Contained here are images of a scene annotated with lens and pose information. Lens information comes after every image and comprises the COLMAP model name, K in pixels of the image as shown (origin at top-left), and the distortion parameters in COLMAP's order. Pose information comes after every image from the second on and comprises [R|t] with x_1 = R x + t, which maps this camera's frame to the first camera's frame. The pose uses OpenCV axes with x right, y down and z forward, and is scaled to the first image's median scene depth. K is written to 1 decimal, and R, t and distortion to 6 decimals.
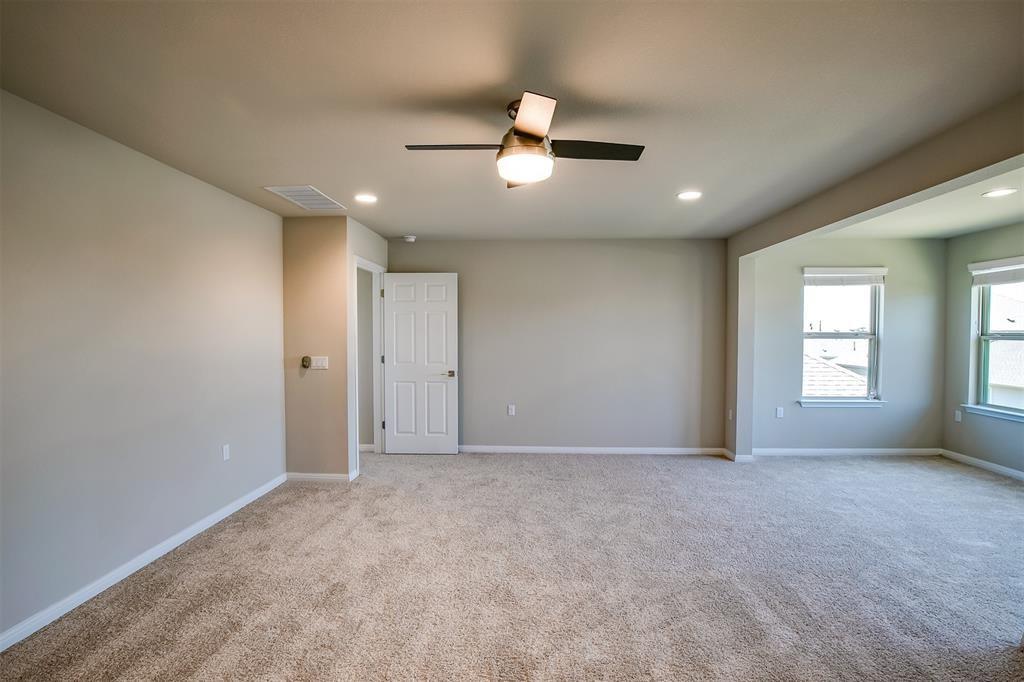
lens RADIAL K [[472.5, 0, 512.0], [0, 472.5, 345.0], [0, 0, 1]] dist [-0.033806, 0.006663]
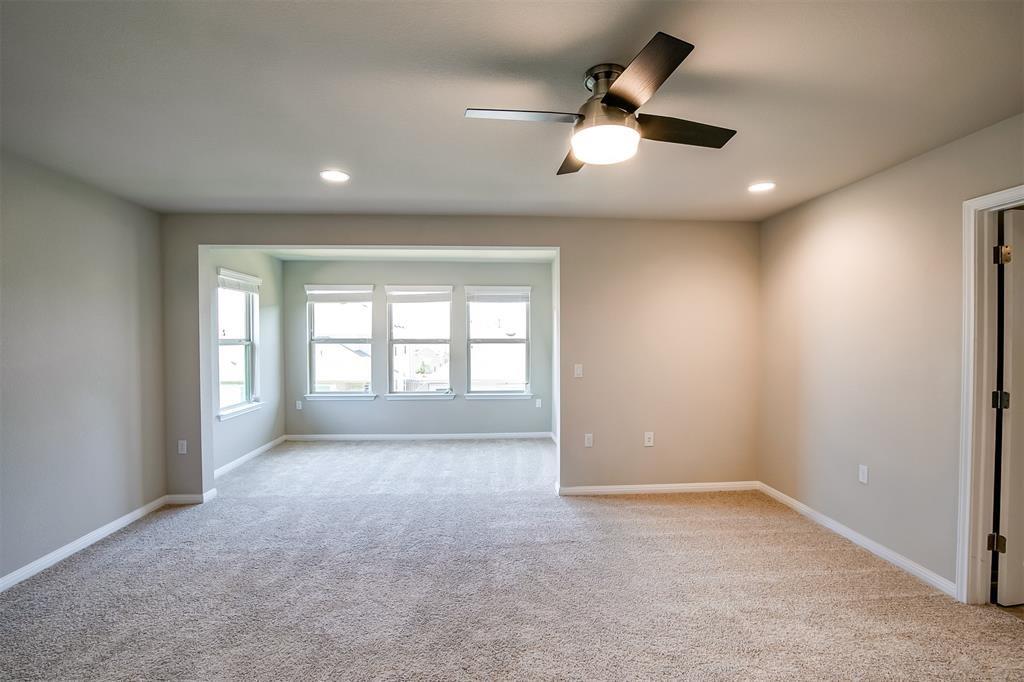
lens RADIAL K [[472.5, 0, 512.0], [0, 472.5, 345.0], [0, 0, 1]] dist [-0.033806, 0.006663]
pose [[-0.102283, -0.017133, 0.994608, -0.363038], [0.030384, 0.999331, 0.020339, -0.017822], [-0.994291, 0.032301, -0.101694, 0.566505]]
